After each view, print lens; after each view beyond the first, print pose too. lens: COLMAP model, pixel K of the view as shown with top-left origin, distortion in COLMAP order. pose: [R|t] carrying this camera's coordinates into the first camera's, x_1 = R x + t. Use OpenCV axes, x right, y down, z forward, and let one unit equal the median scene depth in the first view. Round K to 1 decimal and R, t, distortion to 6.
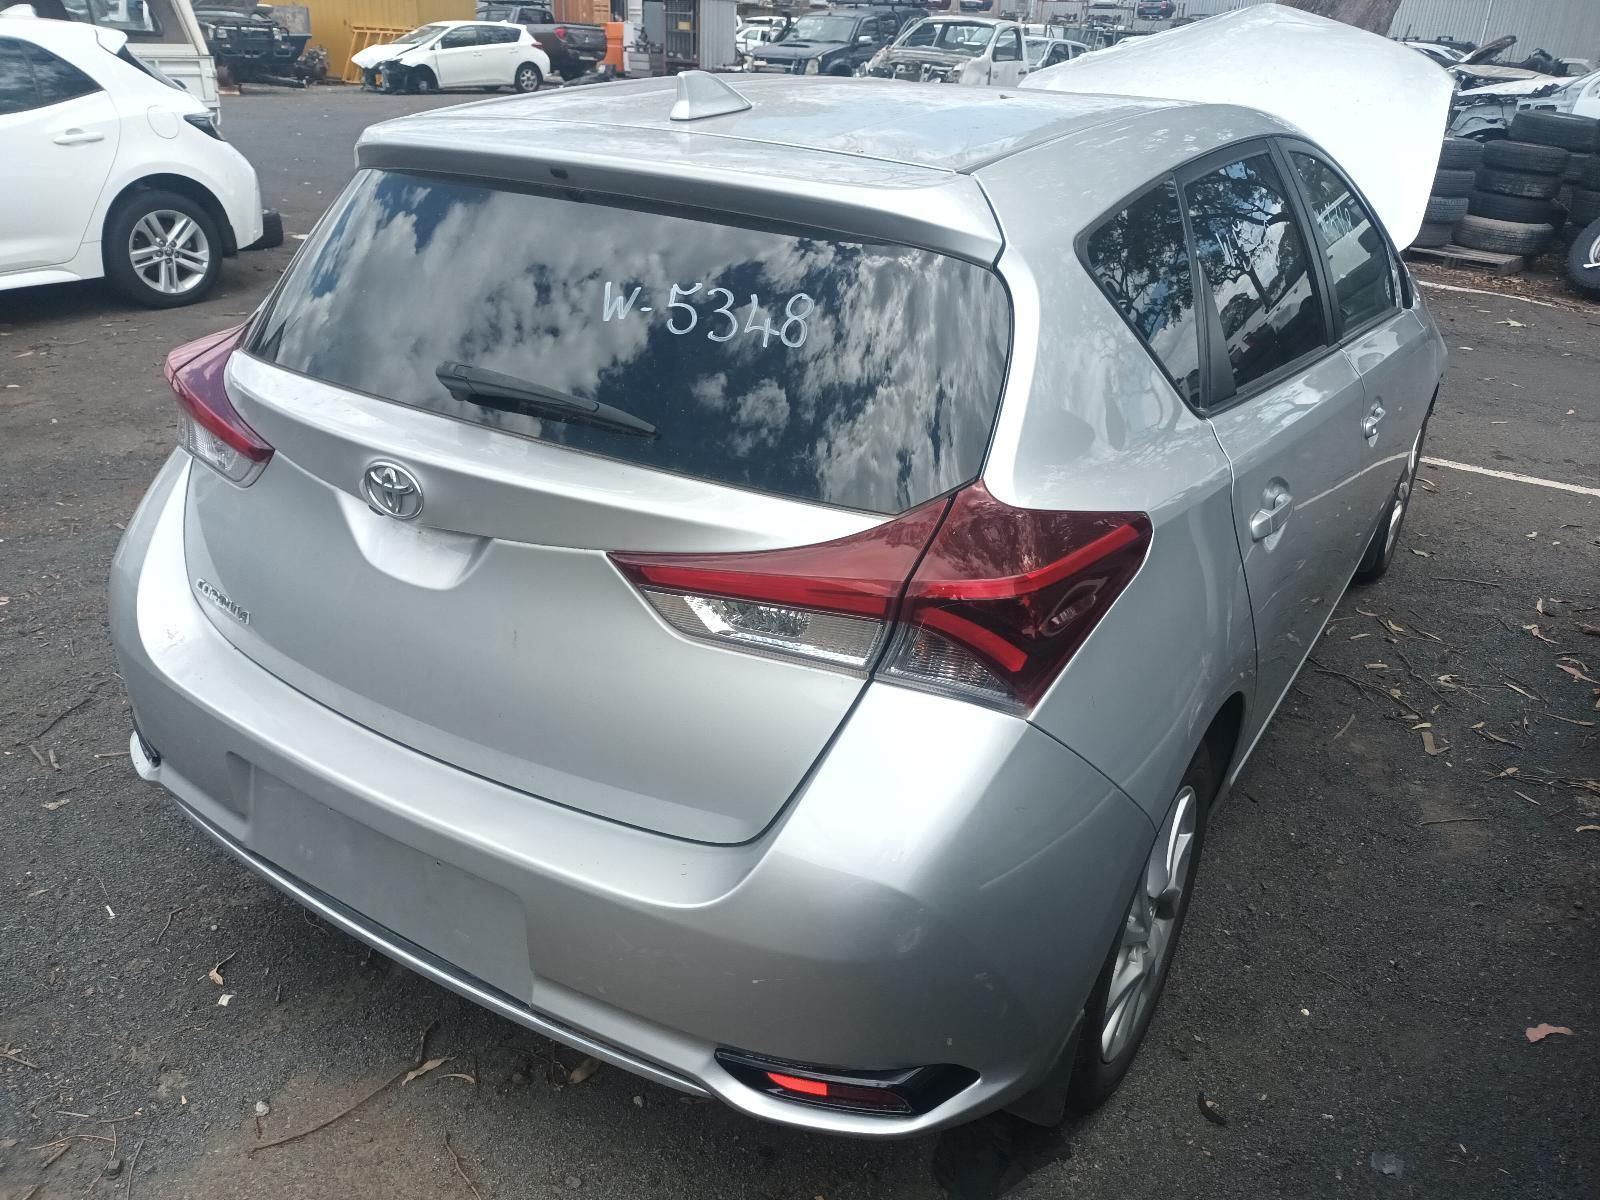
lens RADIAL K [[1087.4, 0, 793.5], [0, 1087.4, 599.0], [0, 0, 1]] dist [0.032374, -0.040055]
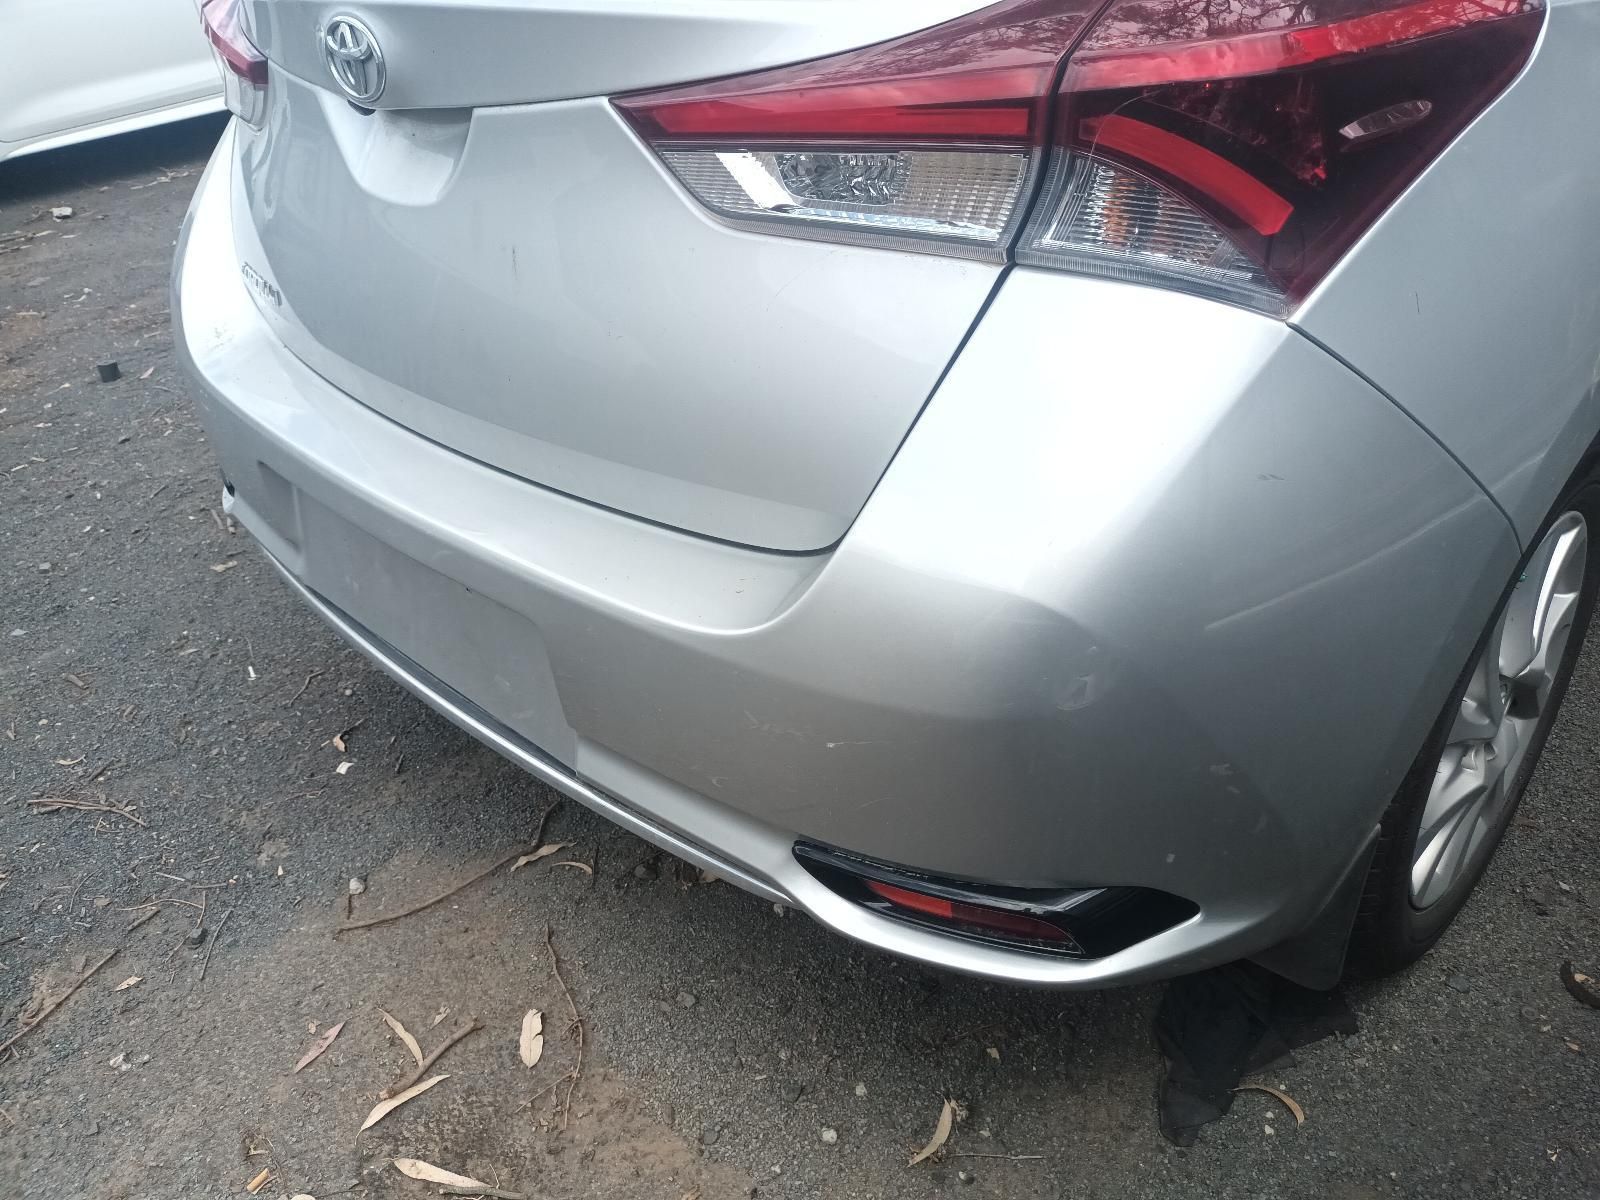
lens RADIAL K [[1014.7, 0, 890.0], [0, 1014.7, 600.1], [0, 0, 1]] dist [0.083338, -0.114595]
pose [[0.975659, 0.009013, -0.219106, 0.105429], [0.019097, 0.991867, 0.125839, 0.148429], [0.218458, -0.126961, 0.967552, 0.336375]]
